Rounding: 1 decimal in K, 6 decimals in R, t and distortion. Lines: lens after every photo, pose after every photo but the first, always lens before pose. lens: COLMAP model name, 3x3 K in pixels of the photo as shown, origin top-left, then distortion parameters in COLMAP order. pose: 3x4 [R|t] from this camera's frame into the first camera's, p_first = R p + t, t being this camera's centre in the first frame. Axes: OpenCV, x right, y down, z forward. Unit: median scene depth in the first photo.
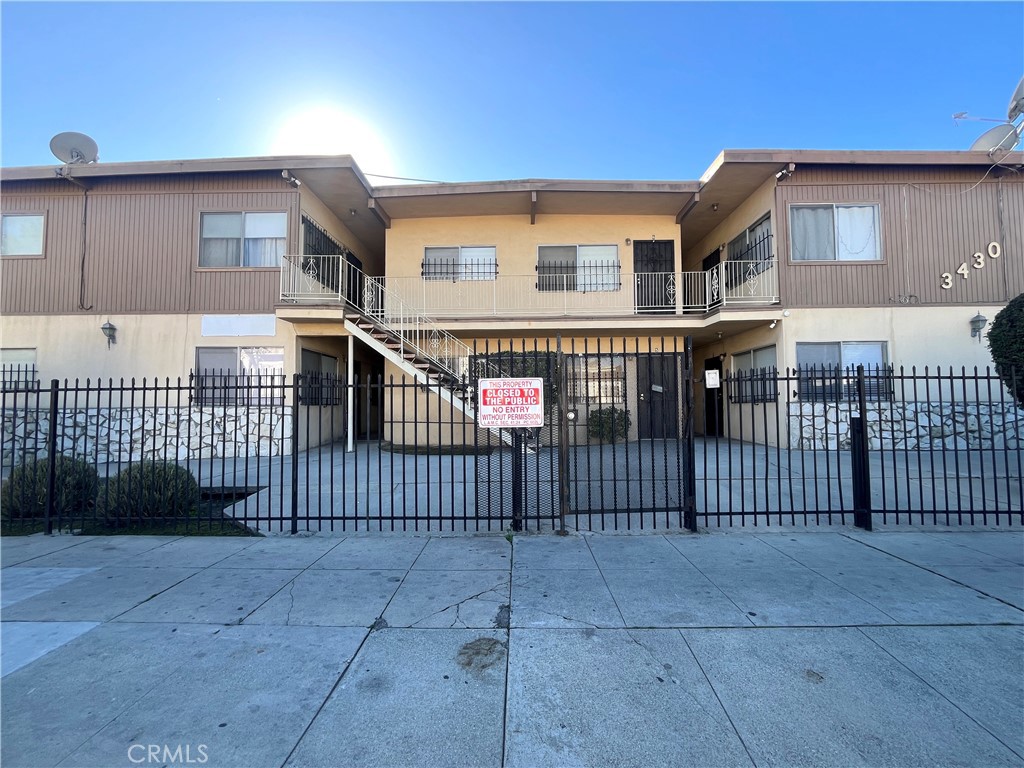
lens RADIAL K [[418.3, 0, 511.6], [0, 418.3, 391.5], [0, 0, 1]] dist [-0.001281, -0.000223]
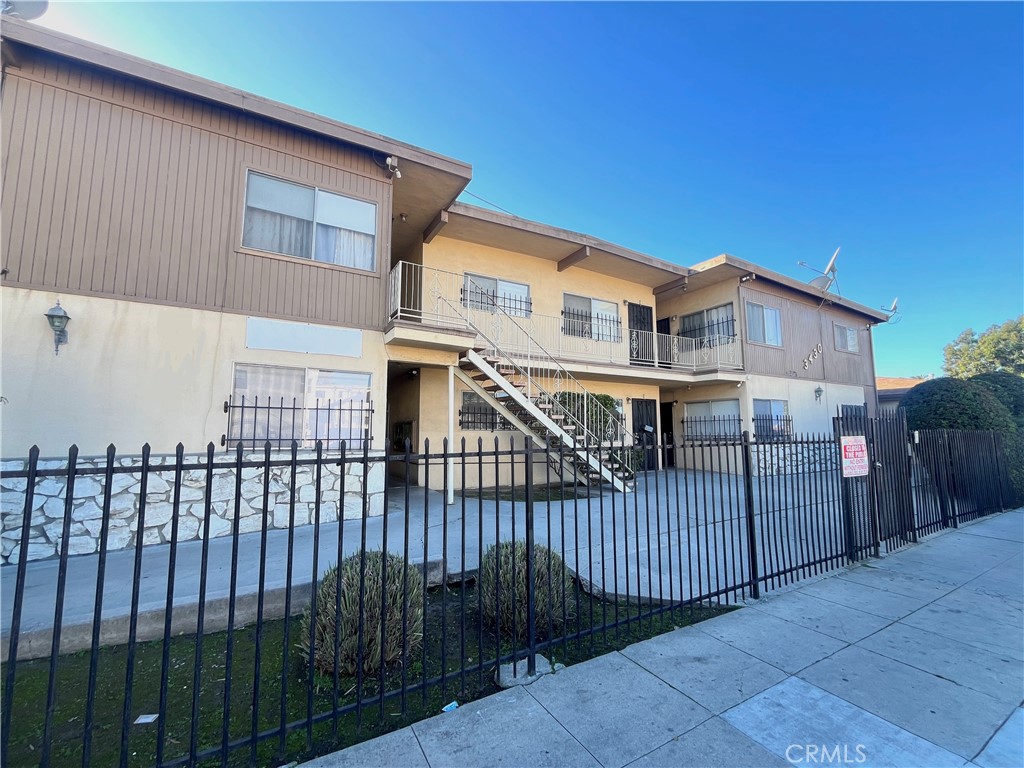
lens RADIAL K [[418.3, 0, 511.6], [0, 418.3, 391.5], [0, 0, 1]] dist [-0.001281, -0.000223]
pose [[0.860133, 0.055044, 0.507091, -0.705276], [-0.023771, 0.997406, -0.067945, -0.025946], [-0.509516, 0.046388, 0.859210, 0.202428]]
